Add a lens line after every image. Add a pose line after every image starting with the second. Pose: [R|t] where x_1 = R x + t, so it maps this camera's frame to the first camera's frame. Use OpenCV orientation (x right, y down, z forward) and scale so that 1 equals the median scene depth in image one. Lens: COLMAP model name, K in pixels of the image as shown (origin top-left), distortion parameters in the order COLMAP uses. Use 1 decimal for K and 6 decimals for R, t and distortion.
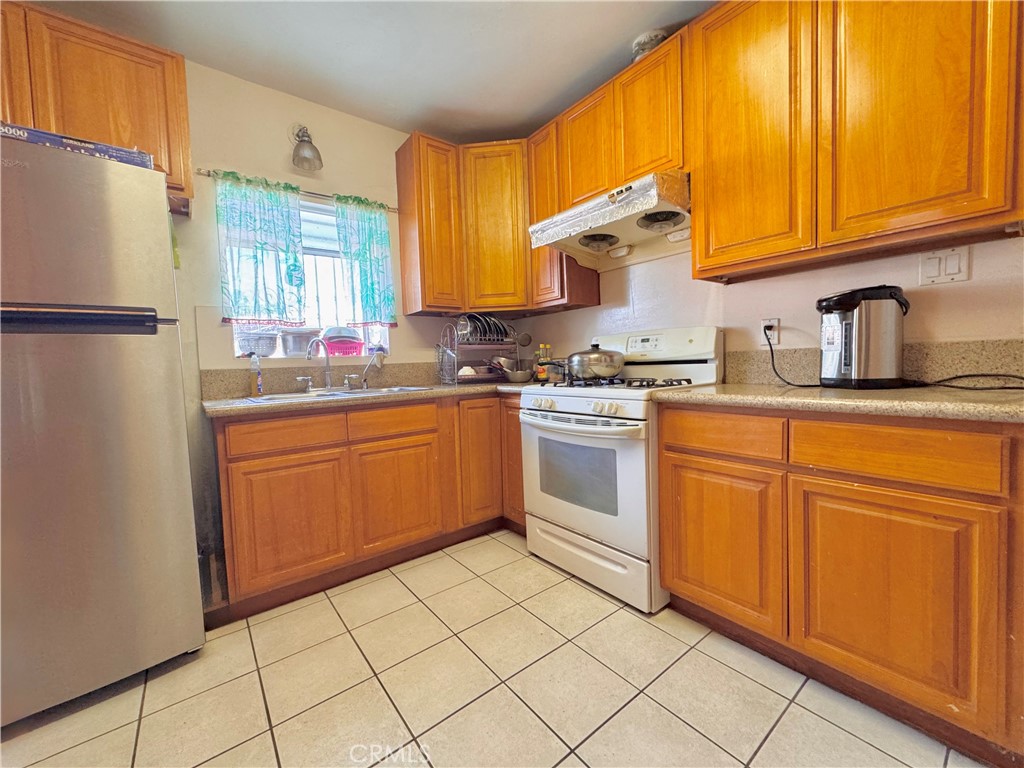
lens RADIAL K [[411.4, 0, 511.5], [0, 411.4, 380.2], [0, 0, 1]] dist [0.002217, 0.000164]
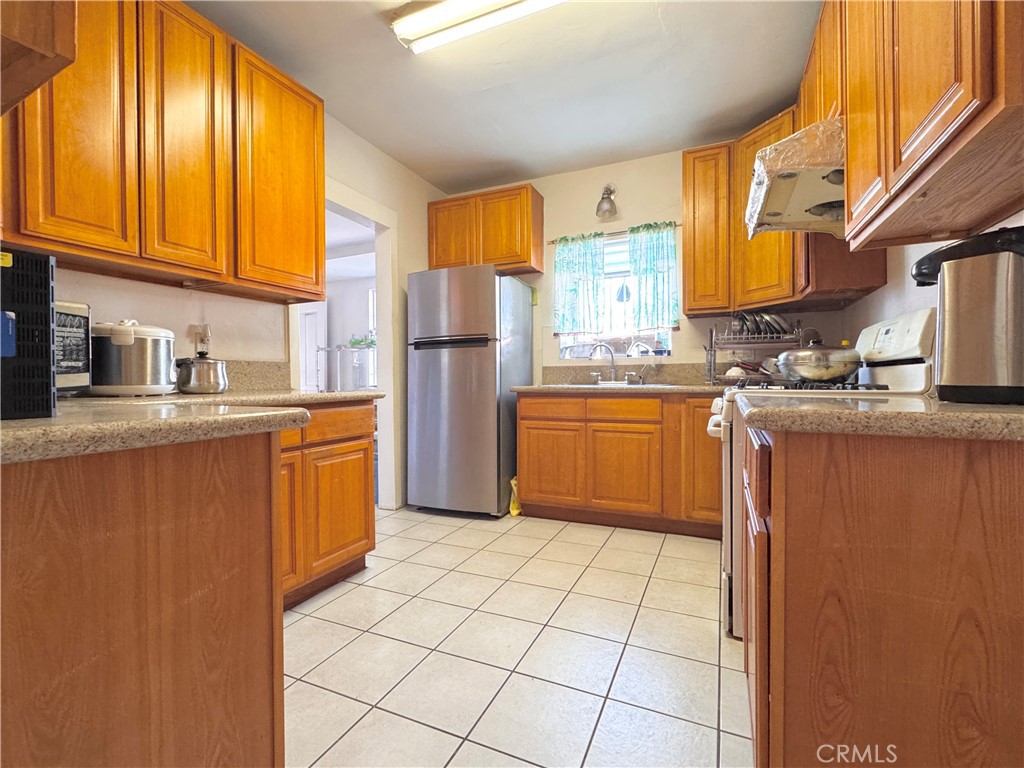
lens RADIAL K [[456.4, 0, 514.5], [0, 456.4, 382.7], [0, 0, 1]] dist [-0.001234, 0.000021]
pose [[0.473247, 0.040319, -0.880007, 0.729299], [-0.048567, 0.998627, 0.019636, 0.008408], [0.879590, 0.033446, 0.474555, 0.058122]]
